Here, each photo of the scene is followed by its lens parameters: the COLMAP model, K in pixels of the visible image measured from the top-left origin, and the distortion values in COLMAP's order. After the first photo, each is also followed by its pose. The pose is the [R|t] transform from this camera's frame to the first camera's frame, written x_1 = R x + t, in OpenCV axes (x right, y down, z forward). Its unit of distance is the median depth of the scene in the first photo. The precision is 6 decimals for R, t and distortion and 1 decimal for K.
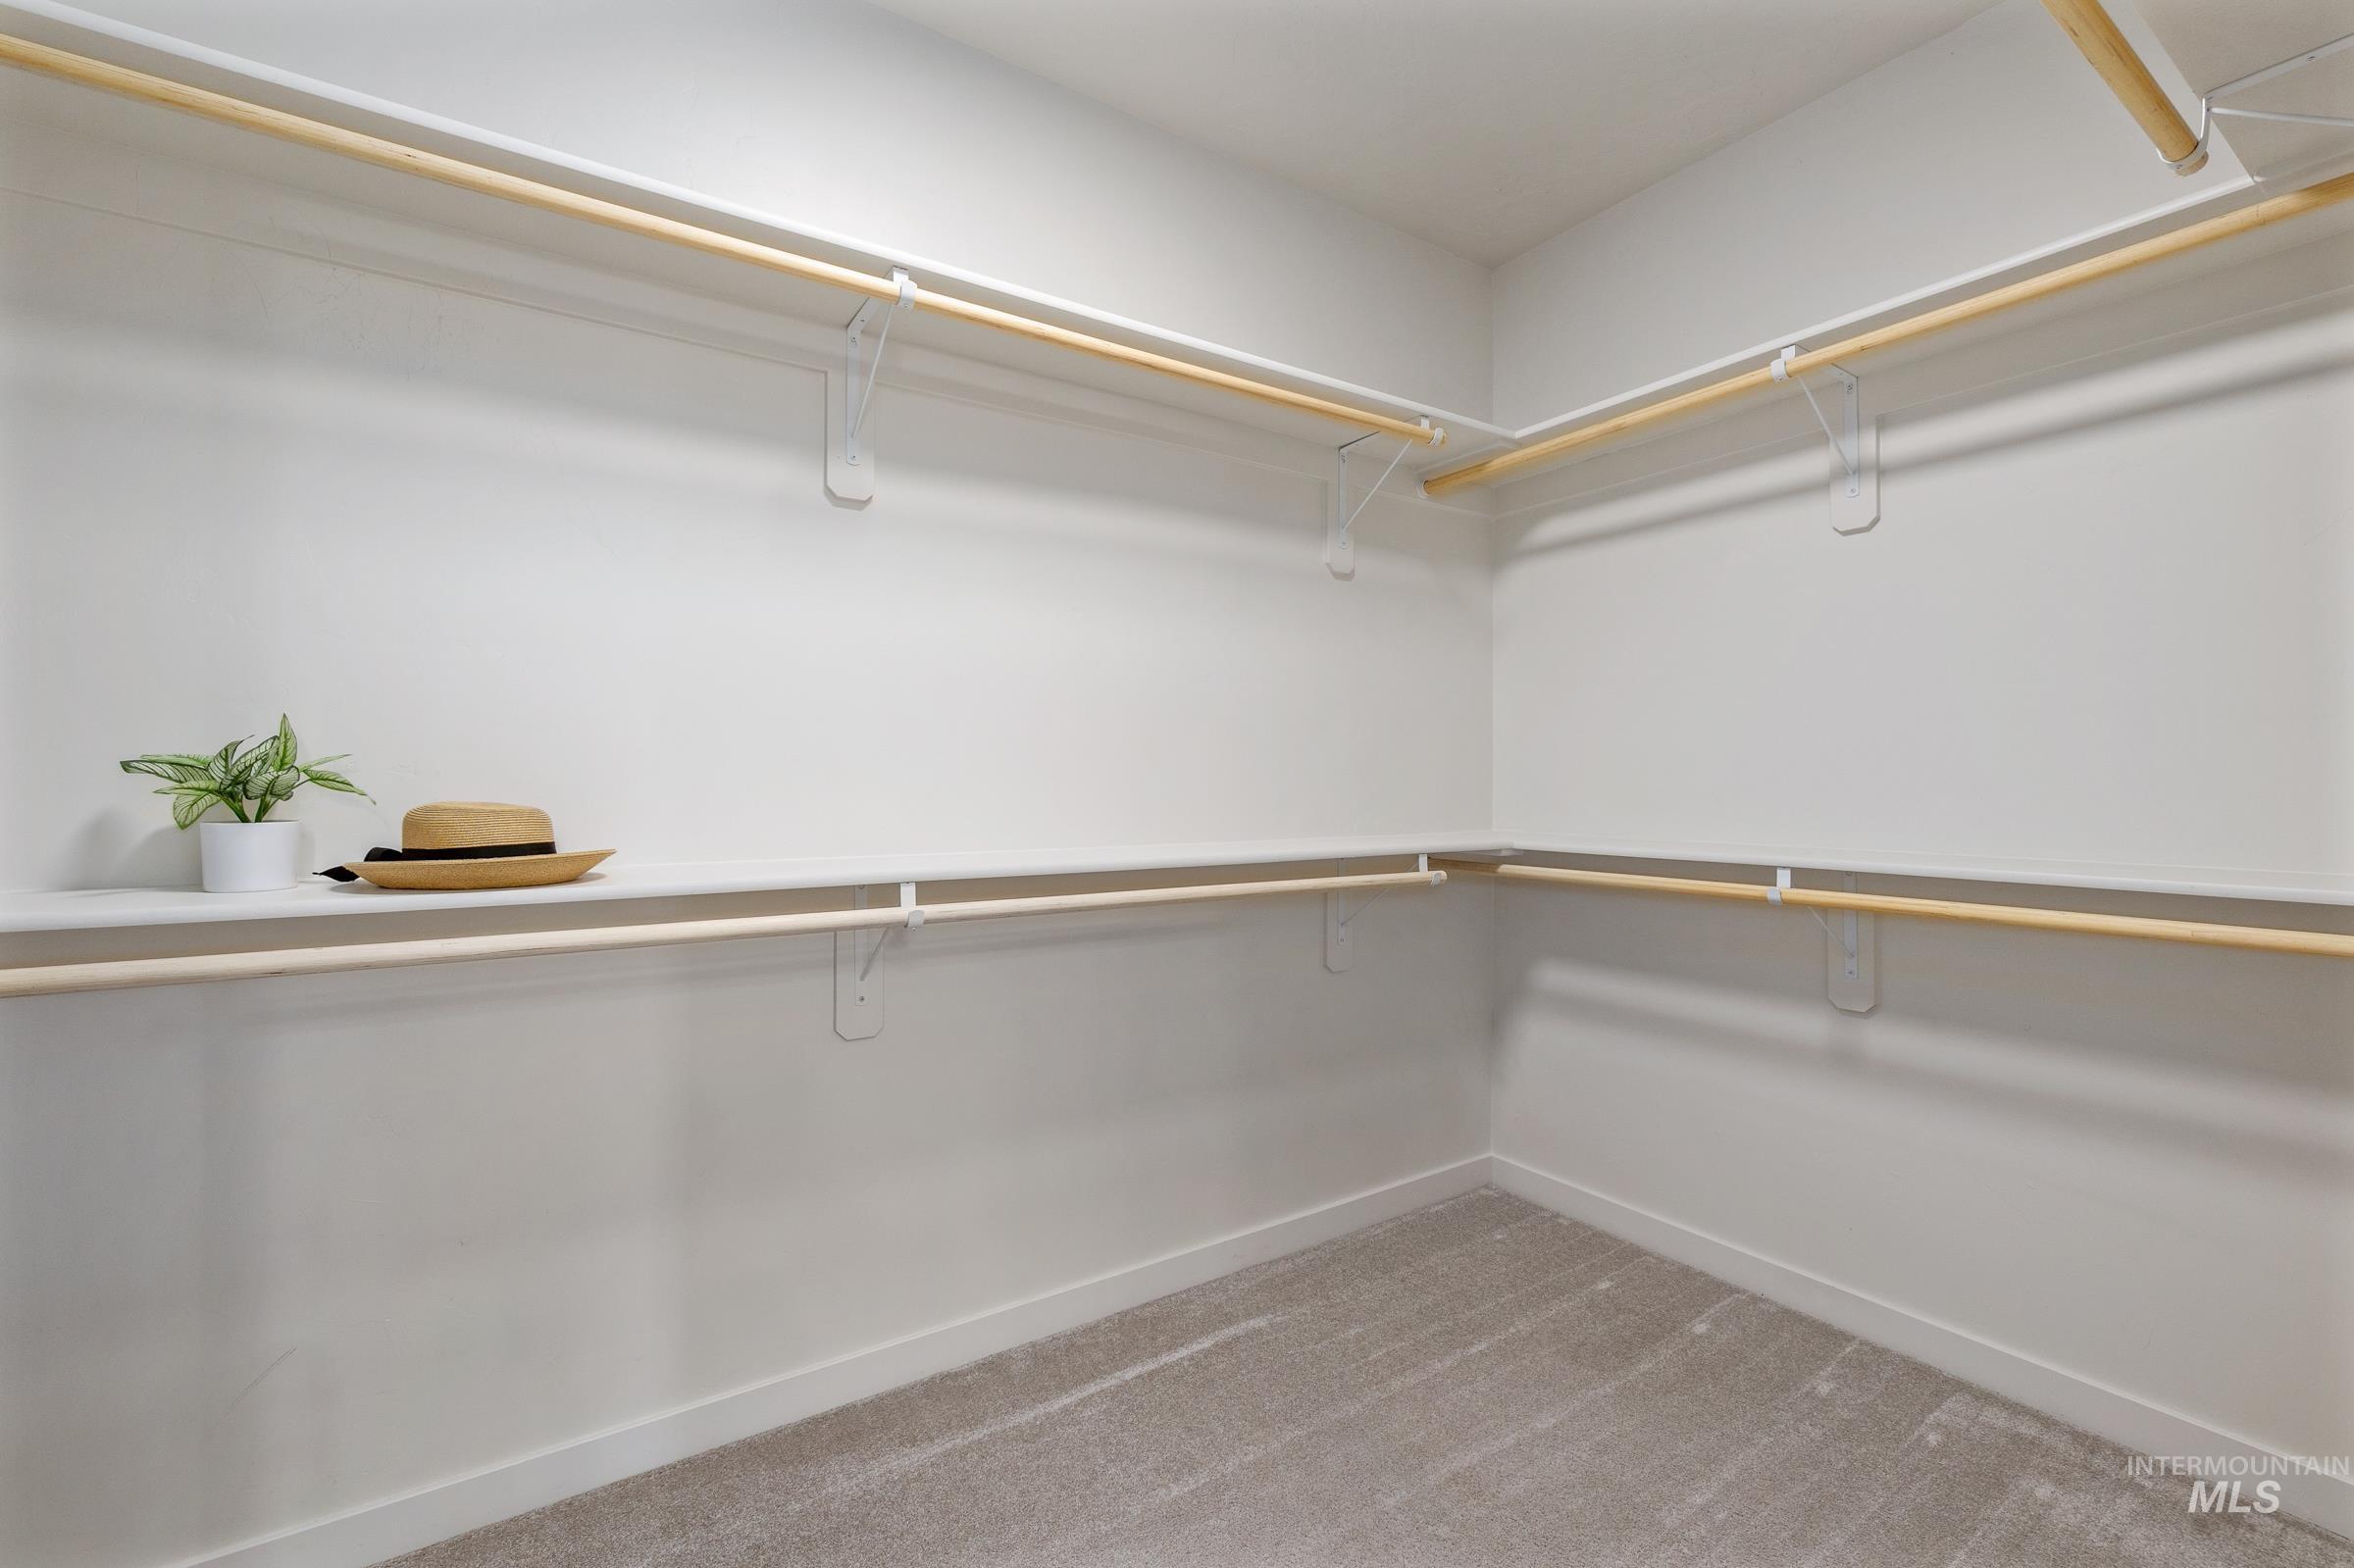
lens RADIAL K [[993.1, 0, 1177.4], [0, 993.1, 787.0], [0, 0, 1]] dist [0.002272, -0.001021]
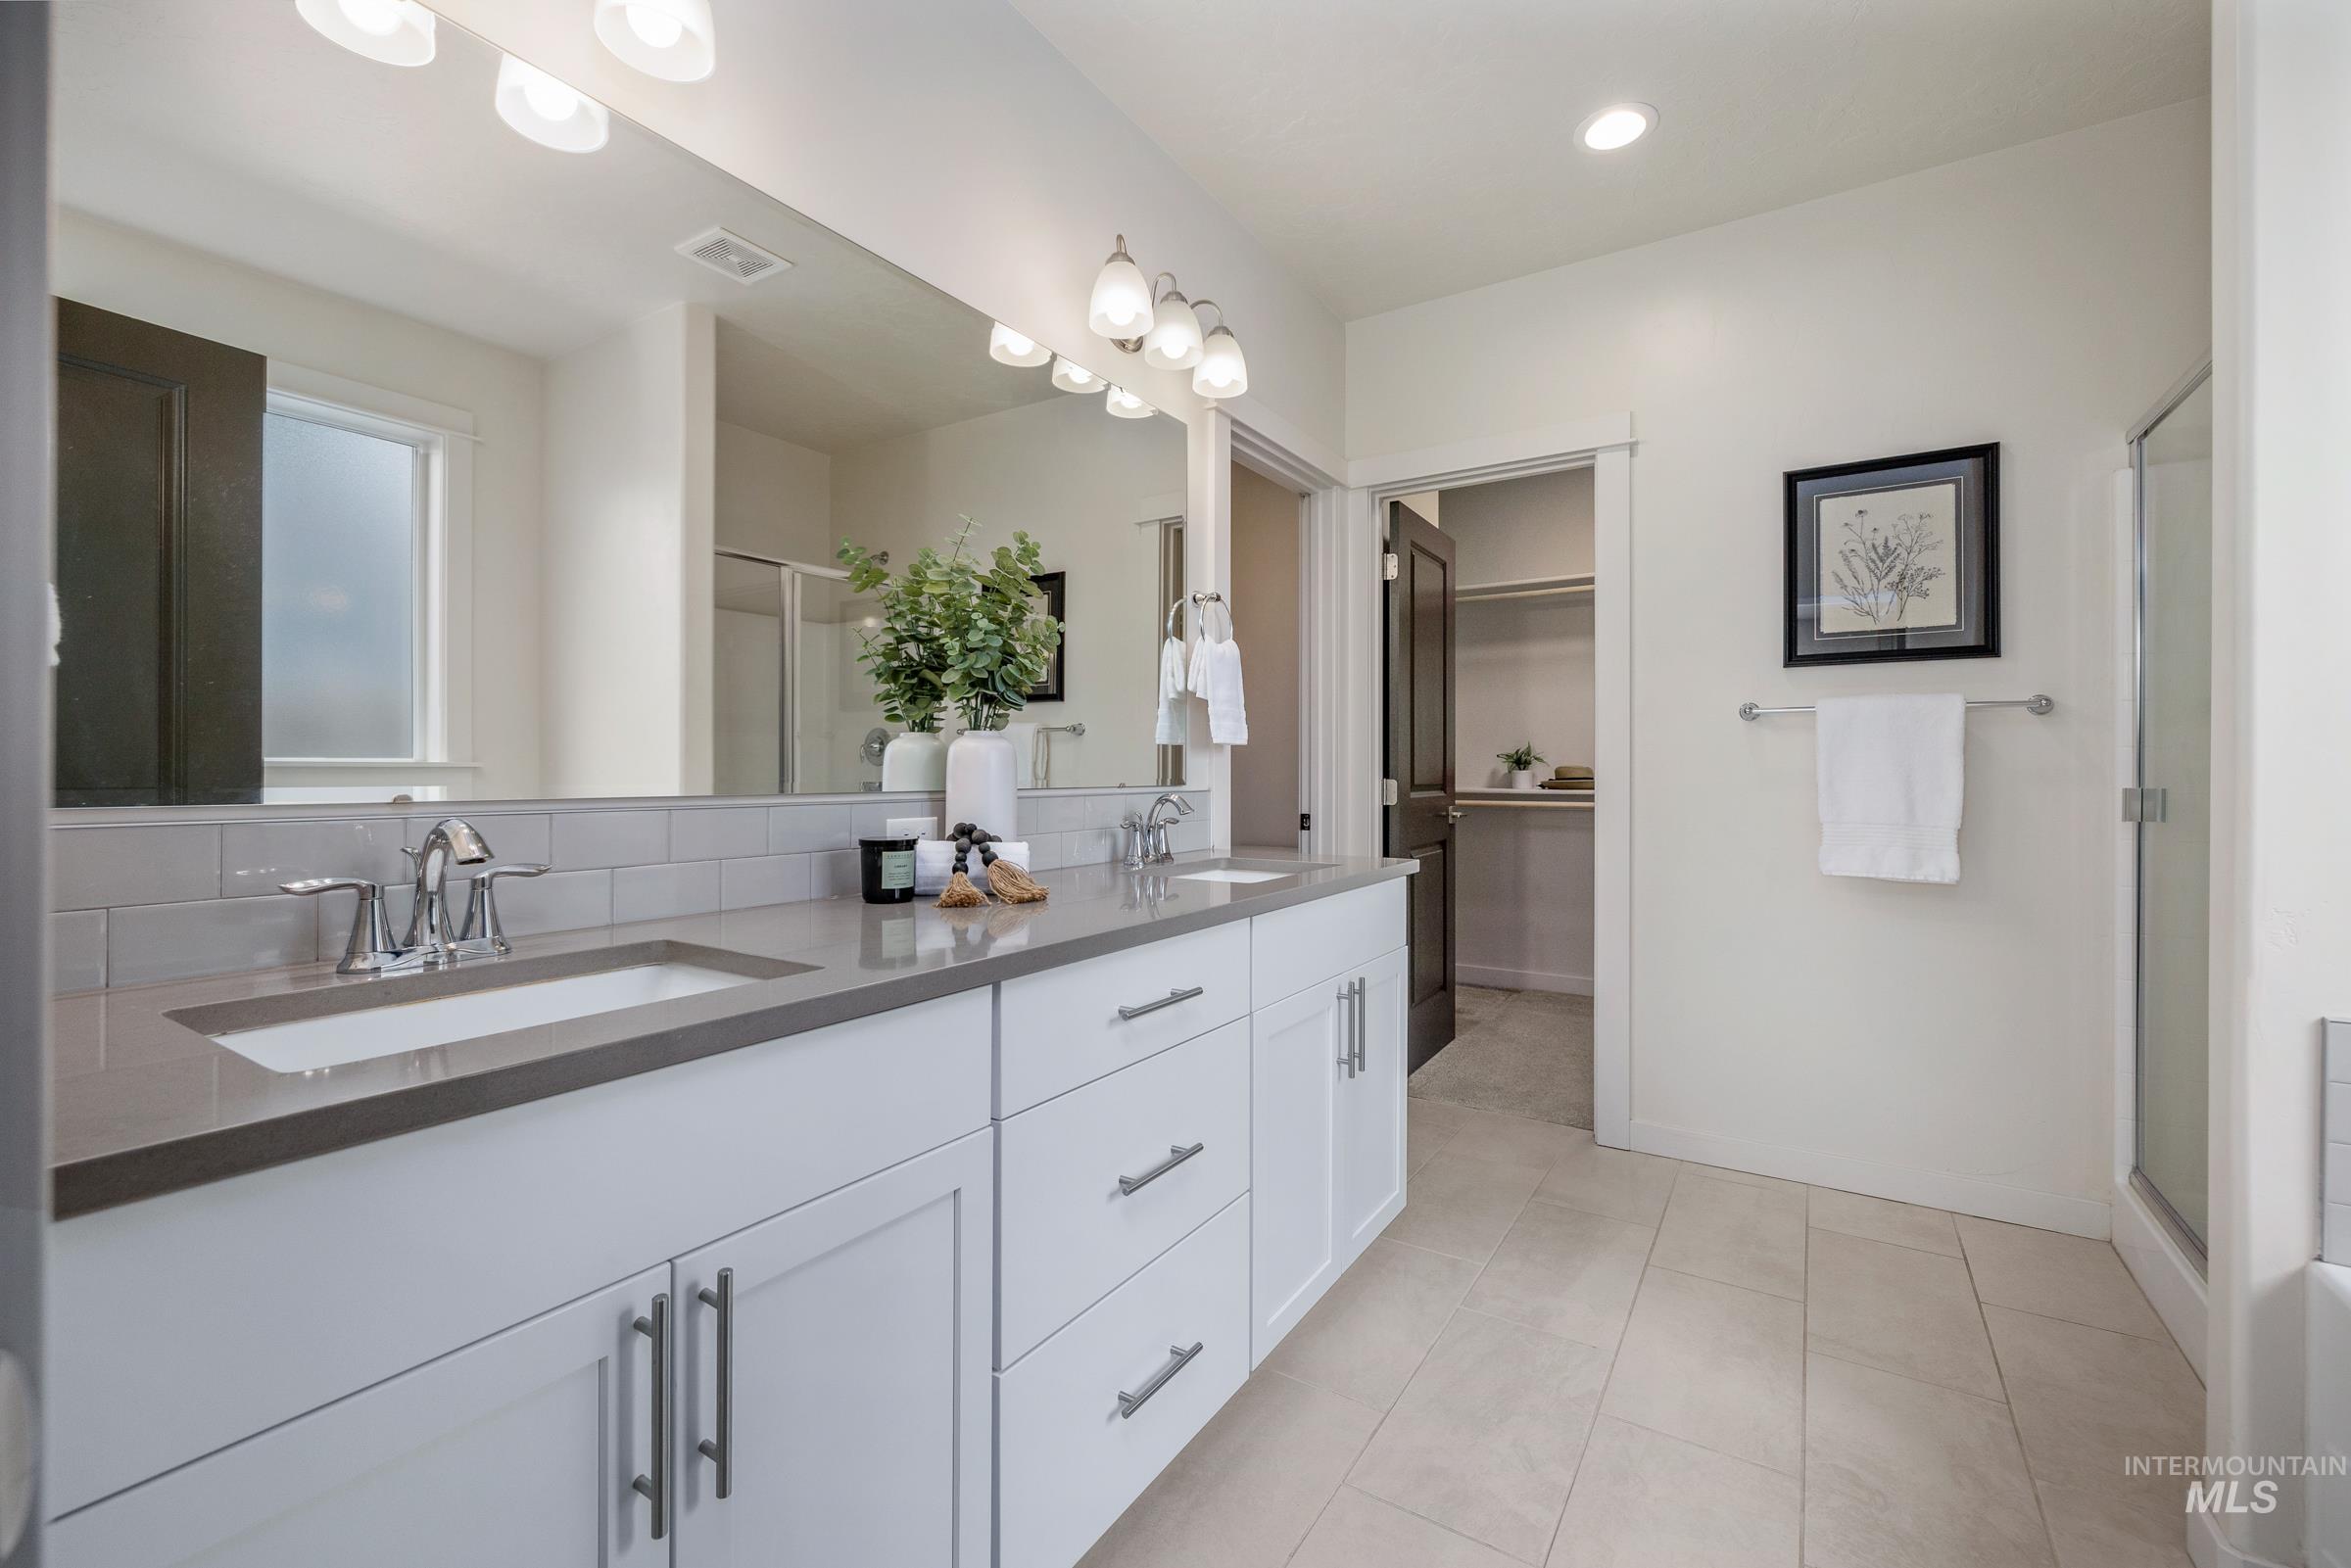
lens RADIAL K [[991.9, 0, 1175.8], [0, 991.9, 779.5], [0, 0, 1]] dist [0.002272, -0.001021]
pose [[0.389848, 0.004946, -0.920866, 1.967178], [0.009494, 0.999911, 0.009390, 0.021304], [0.920830, -0.012403, 0.389766, -1.627840]]
